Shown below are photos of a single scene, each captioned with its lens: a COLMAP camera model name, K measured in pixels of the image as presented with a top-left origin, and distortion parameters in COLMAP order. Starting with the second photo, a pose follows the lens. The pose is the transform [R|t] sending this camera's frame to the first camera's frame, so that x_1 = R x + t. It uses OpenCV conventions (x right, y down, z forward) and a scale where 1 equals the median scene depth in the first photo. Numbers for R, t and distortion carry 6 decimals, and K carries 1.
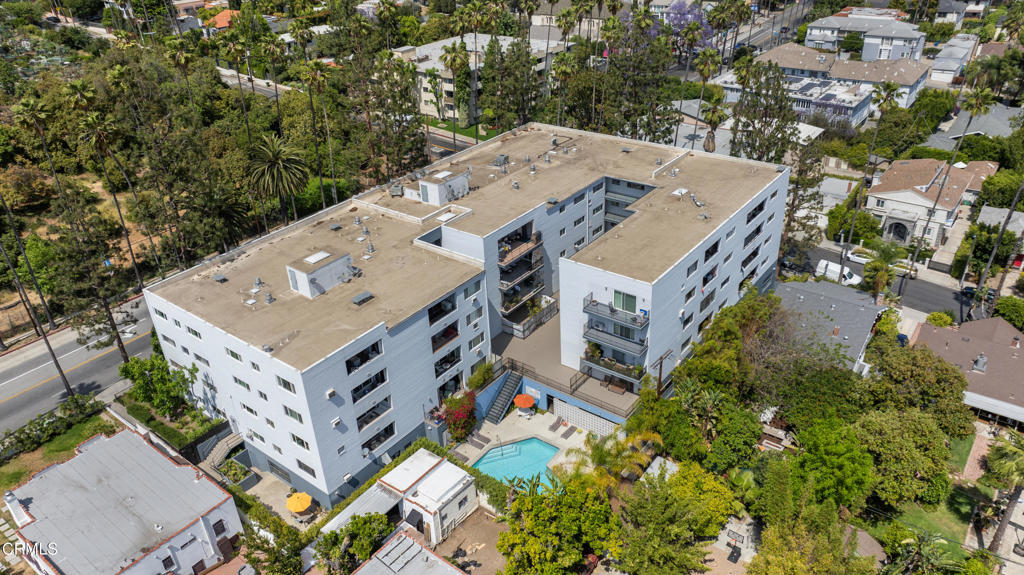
lens RADIAL K [[725.4, 0, 512.5], [0, 725.4, 287.4], [0, 0, 1]] dist [-0.025830, 0.002552]
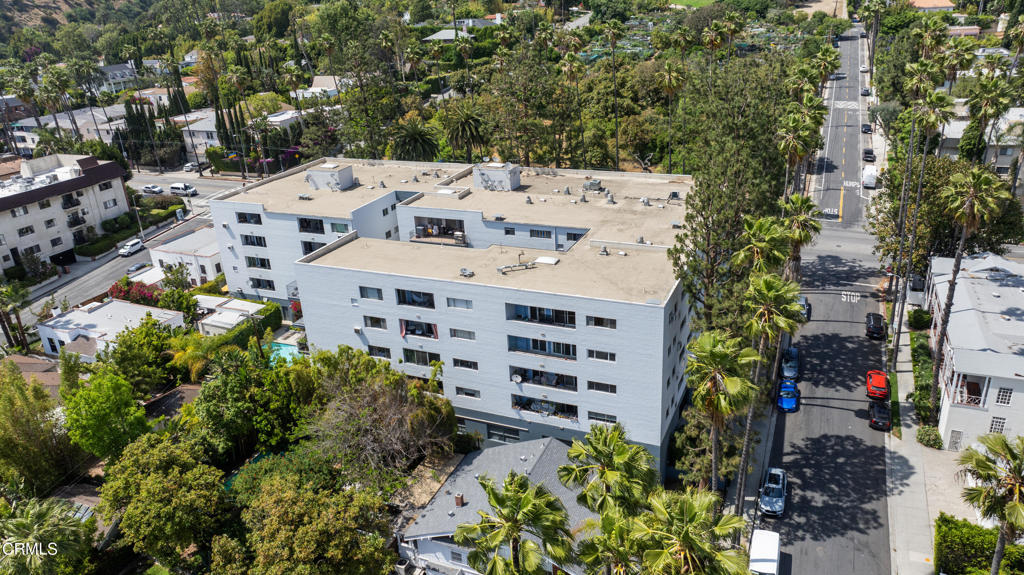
lens RADIAL K [[725.4, 0, 514.6], [0, 725.4, 286.8], [0, 0, 1]] dist [-0.025830, 0.002552]
pose [[0.252554, 0.412800, -0.875107, 1.161897], [-0.438318, 0.855114, 0.276871, -0.391185], [0.862609, 0.313650, 0.396900, 0.832233]]
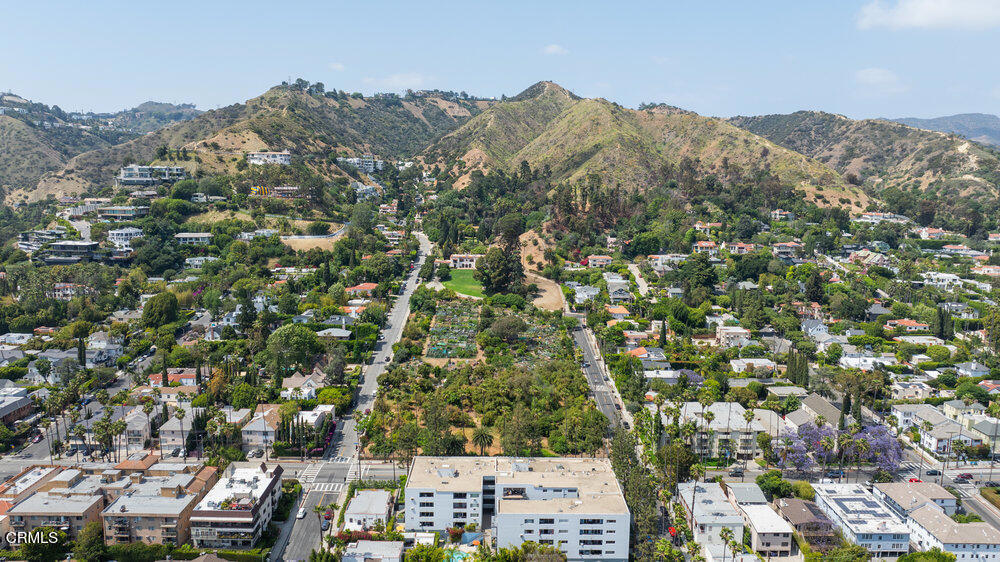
lens RADIAL K [[708.4, 0, 497.9], [0, 708.4, 283.1], [0, 0, 1]] dist [-0.025830, 0.002552]
pose [[0.609666, 0.162063, -0.775914, 2.194000], [-0.421302, 0.895414, -0.144011, -0.416515], [0.671425, 0.414693, 0.614181, -1.124258]]
